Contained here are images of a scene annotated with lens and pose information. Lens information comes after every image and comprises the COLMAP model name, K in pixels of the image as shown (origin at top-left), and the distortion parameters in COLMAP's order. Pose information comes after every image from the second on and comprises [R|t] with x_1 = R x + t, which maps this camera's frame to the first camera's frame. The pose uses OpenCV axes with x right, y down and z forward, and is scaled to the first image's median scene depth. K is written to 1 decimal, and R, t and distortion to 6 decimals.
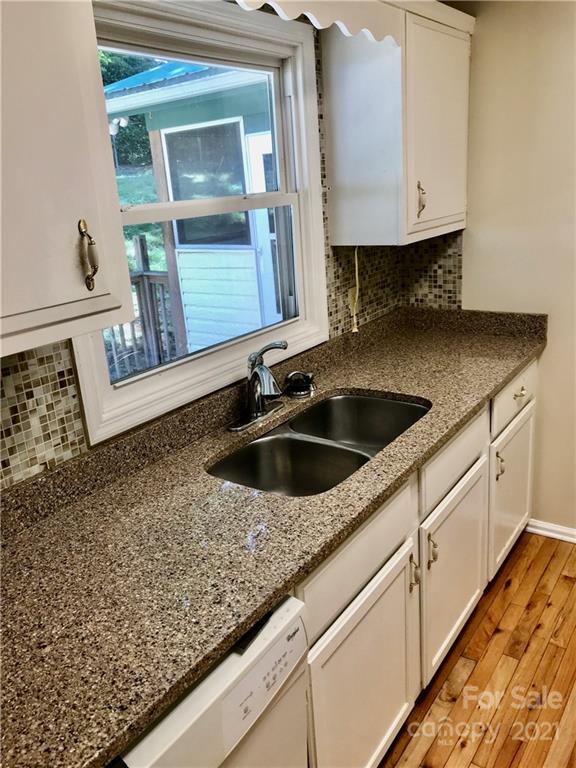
lens RADIAL K [[626.4, 0, 282.3], [0, 626.4, 380.7], [0, 0, 1]] dist [-0.006753, 0.007967]
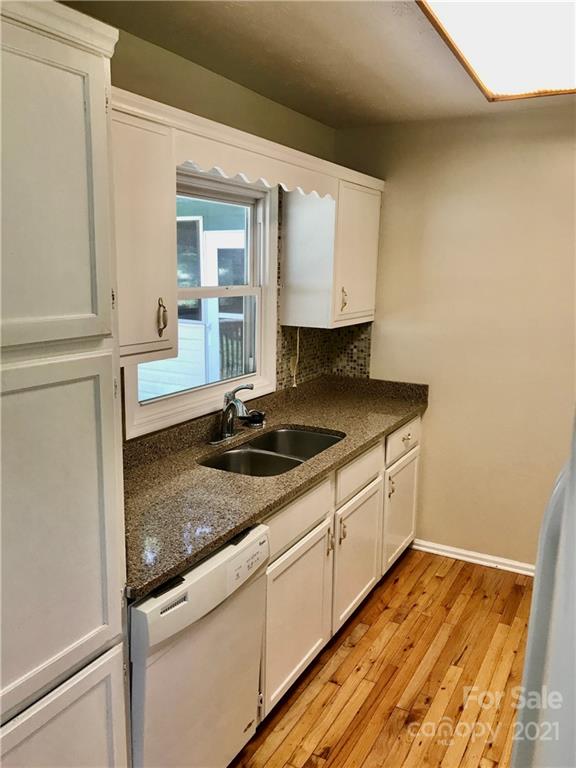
lens RADIAL K [[626.4, 0, 289.8], [0, 626.4, 385.0], [0, 0, 1]] dist [-0.006753, 0.007967]
pose [[0.988350, 0.066052, 0.137121, -0.094508], [-0.048856, 0.990929, -0.125190, 0.102927], [-0.144146, 0.117032, 0.982612, -0.410682]]
